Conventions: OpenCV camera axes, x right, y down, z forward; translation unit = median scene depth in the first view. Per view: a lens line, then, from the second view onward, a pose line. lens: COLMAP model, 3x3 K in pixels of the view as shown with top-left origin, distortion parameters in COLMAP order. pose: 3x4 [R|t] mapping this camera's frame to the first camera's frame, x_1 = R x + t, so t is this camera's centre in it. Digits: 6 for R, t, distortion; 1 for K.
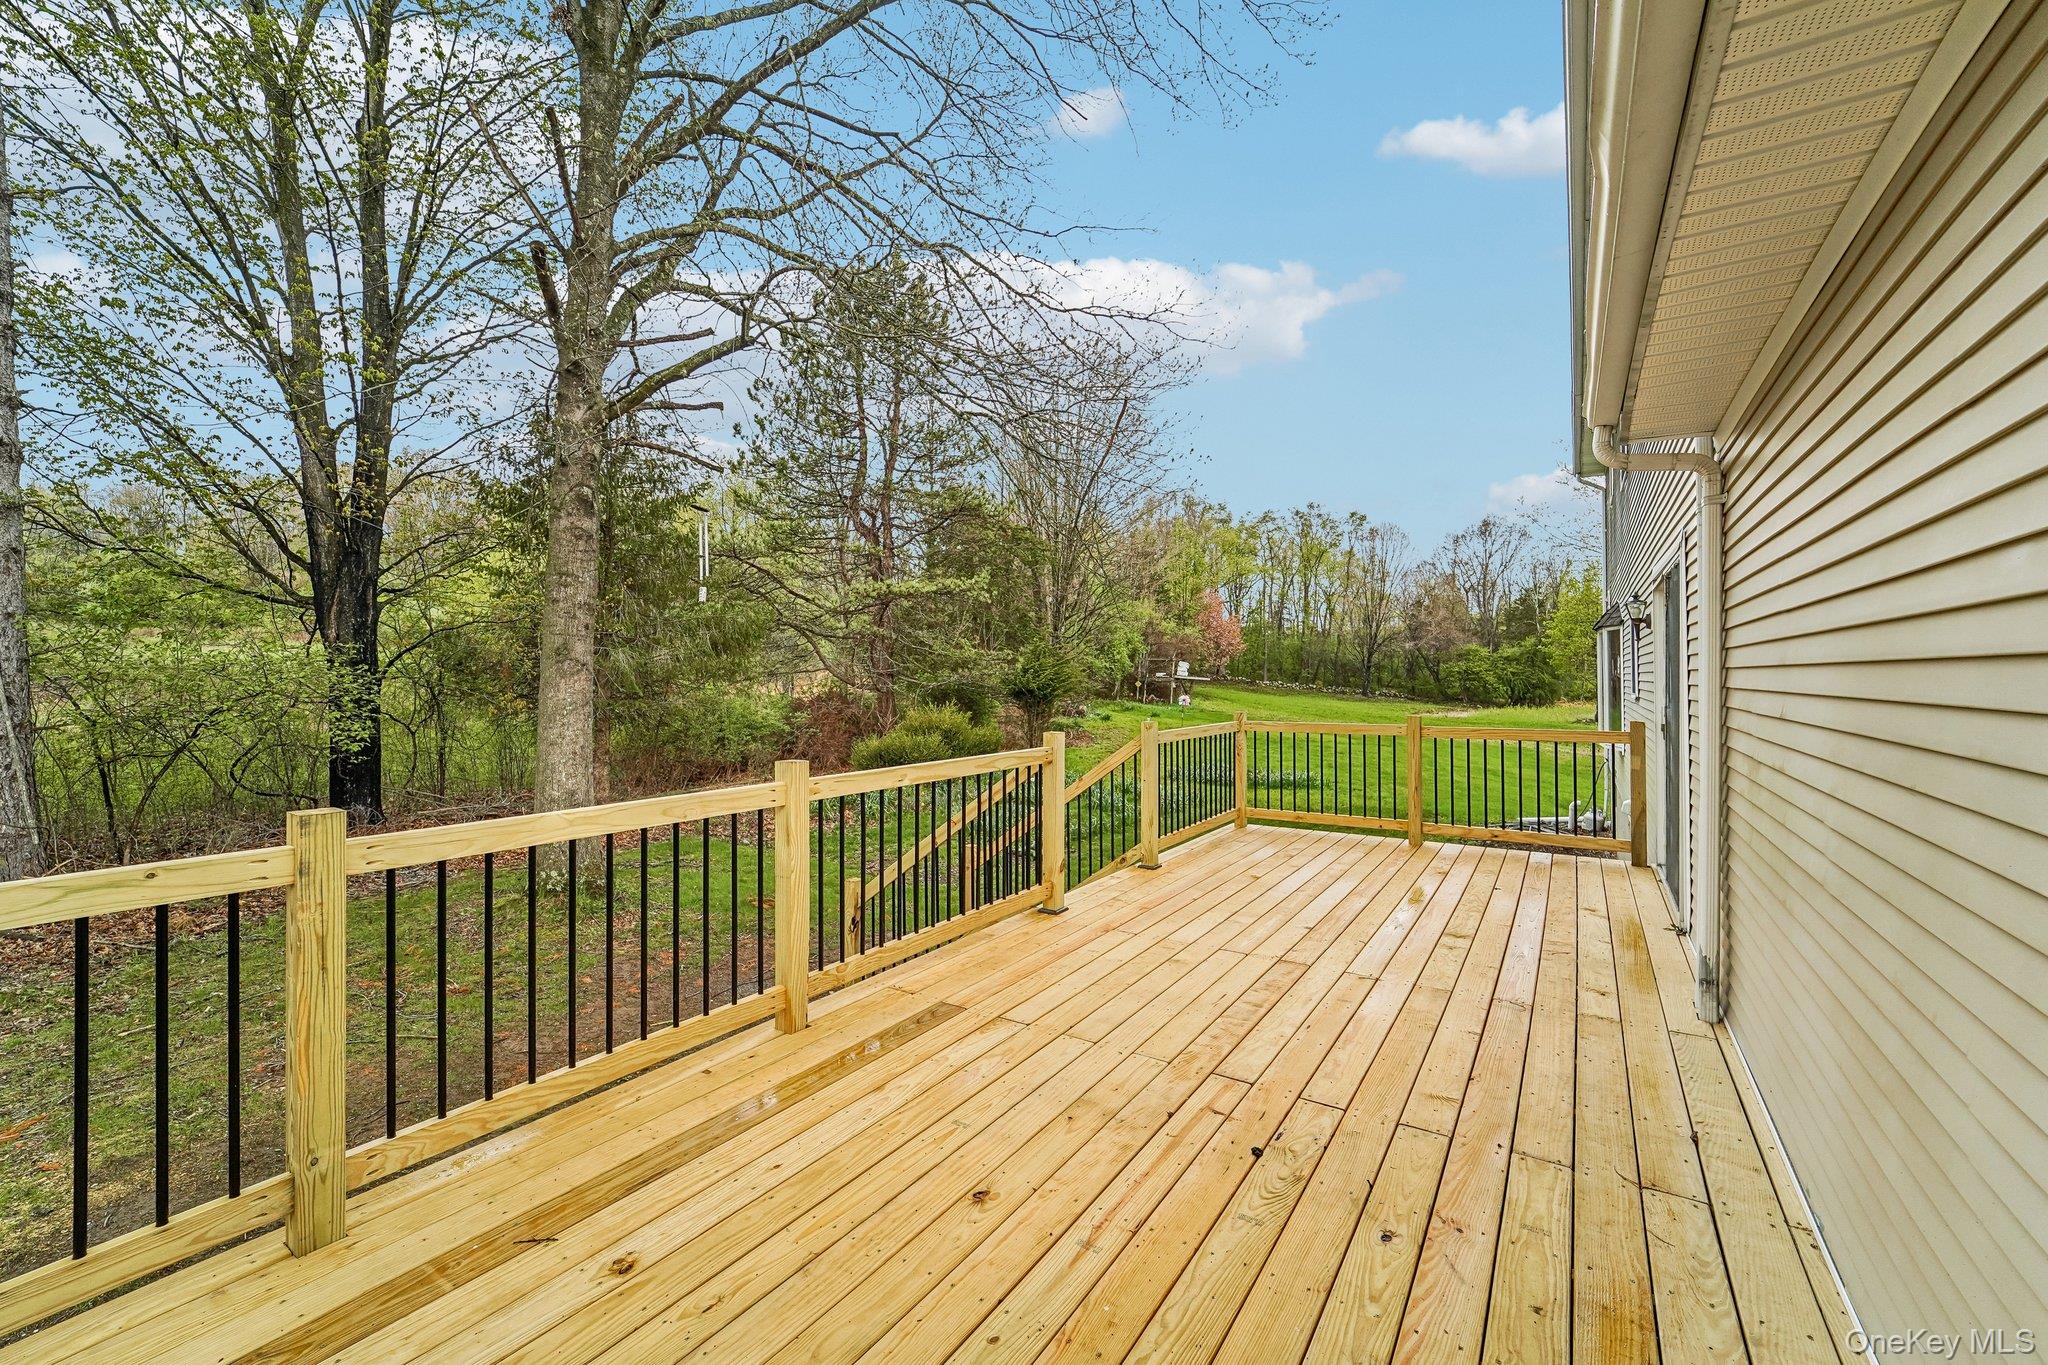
lens RADIAL K [[833.9, 0, 1019.0], [0, 833.9, 681.5], [0, 0, 1]] dist [-0.008428, -0.002244]
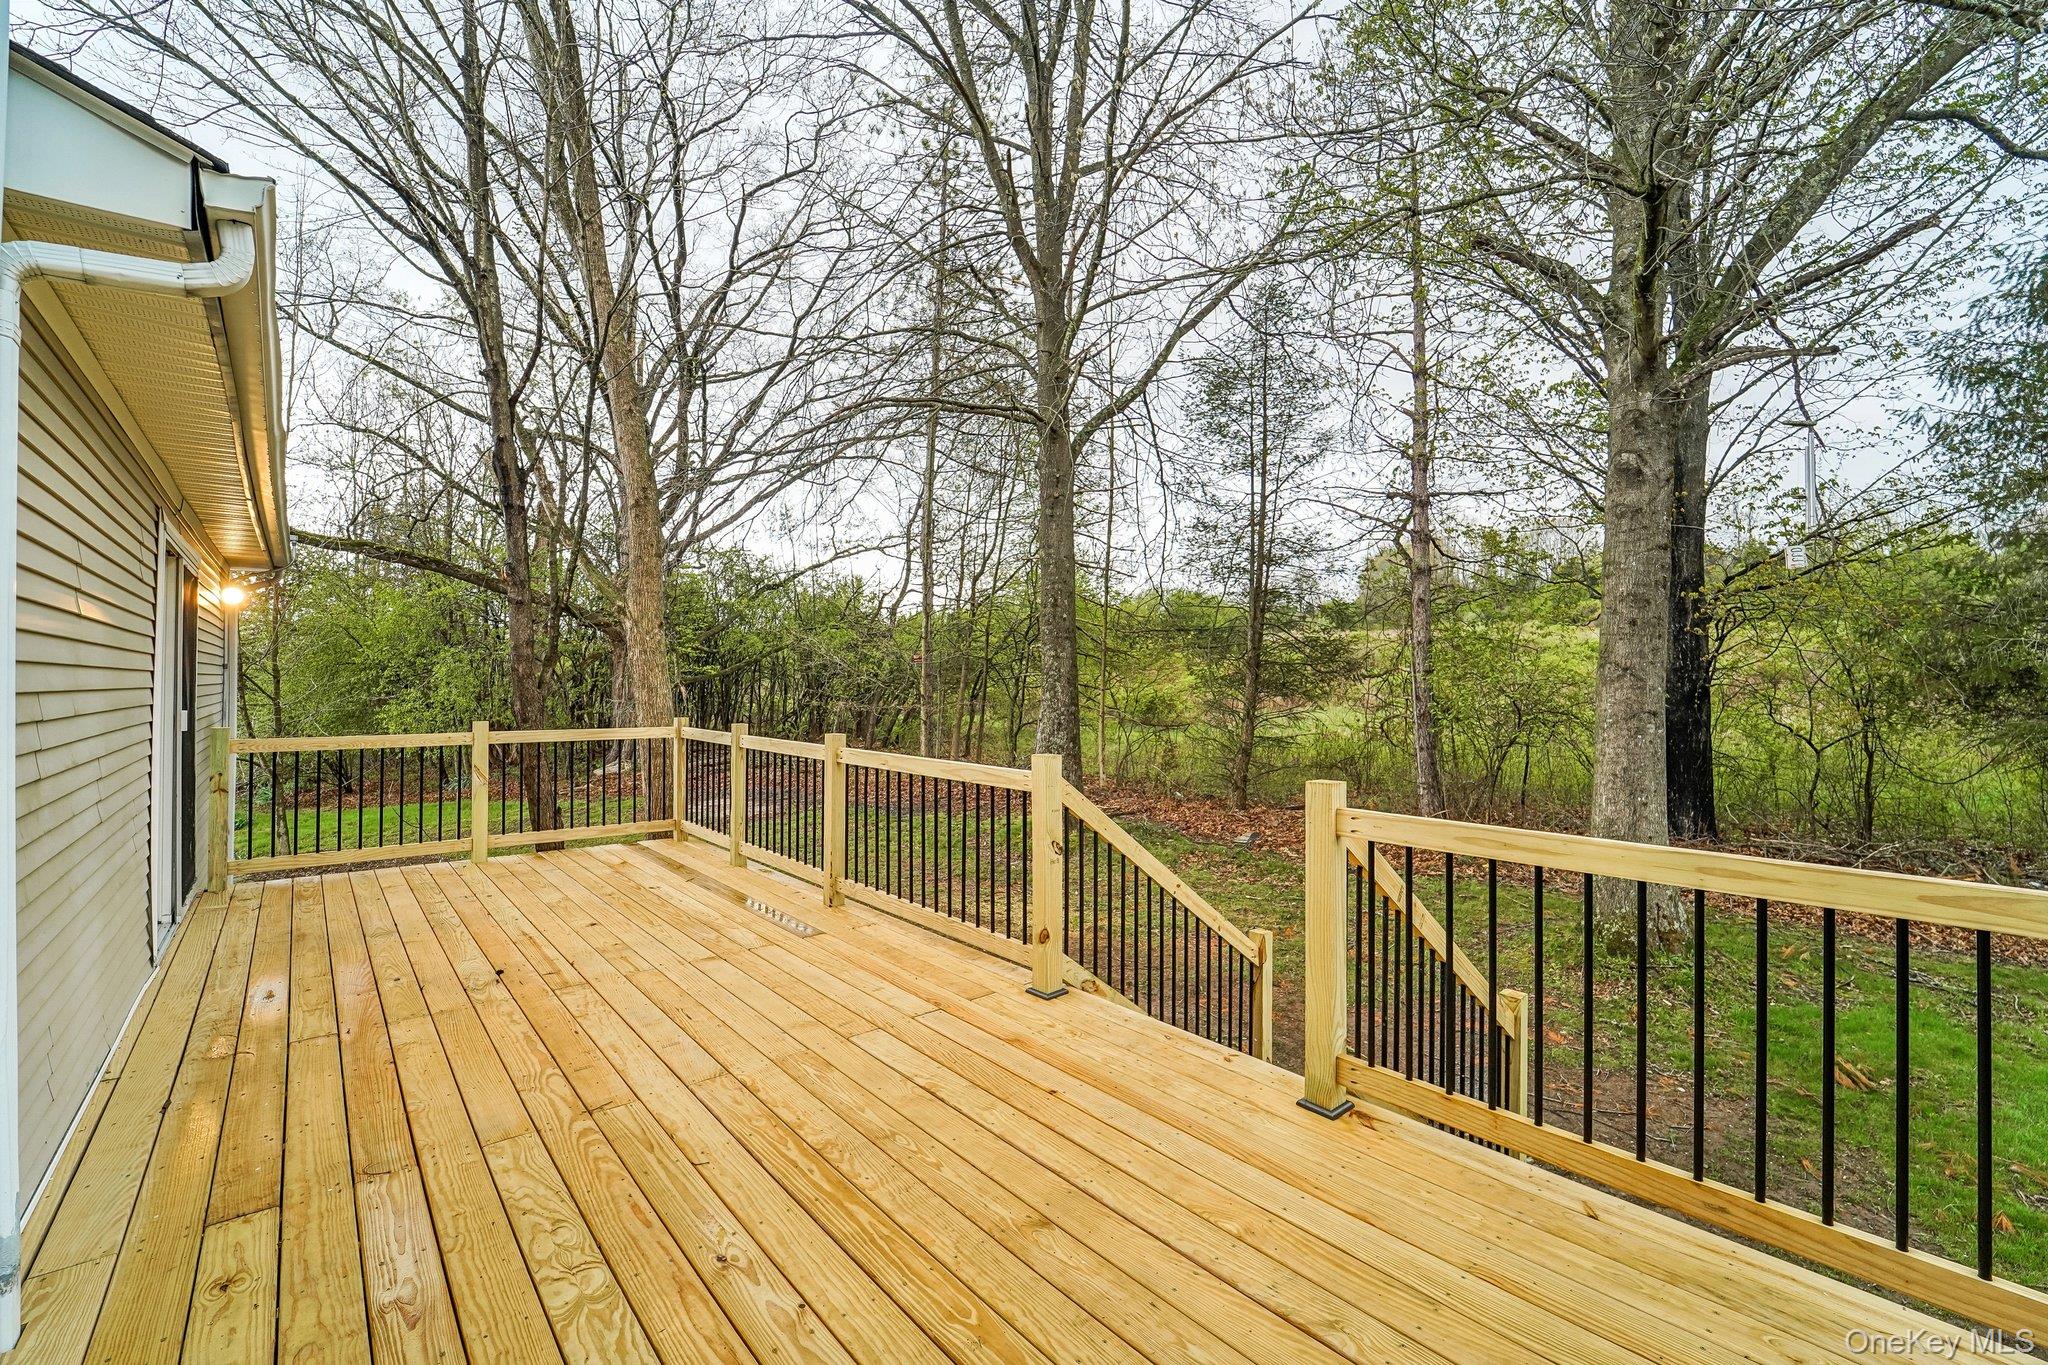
lens RADIAL K [[833.9, 0, 1016.3], [0, 833.9, 671.4], [0, 0, 1]] dist [-0.008428, -0.002244]
pose [[-0.261492, -0.010781, -0.965145, 1.123727], [-0.008463, 0.999925, -0.008877, -0.012764], [0.965169, 0.005846, -0.261563, 1.684588]]
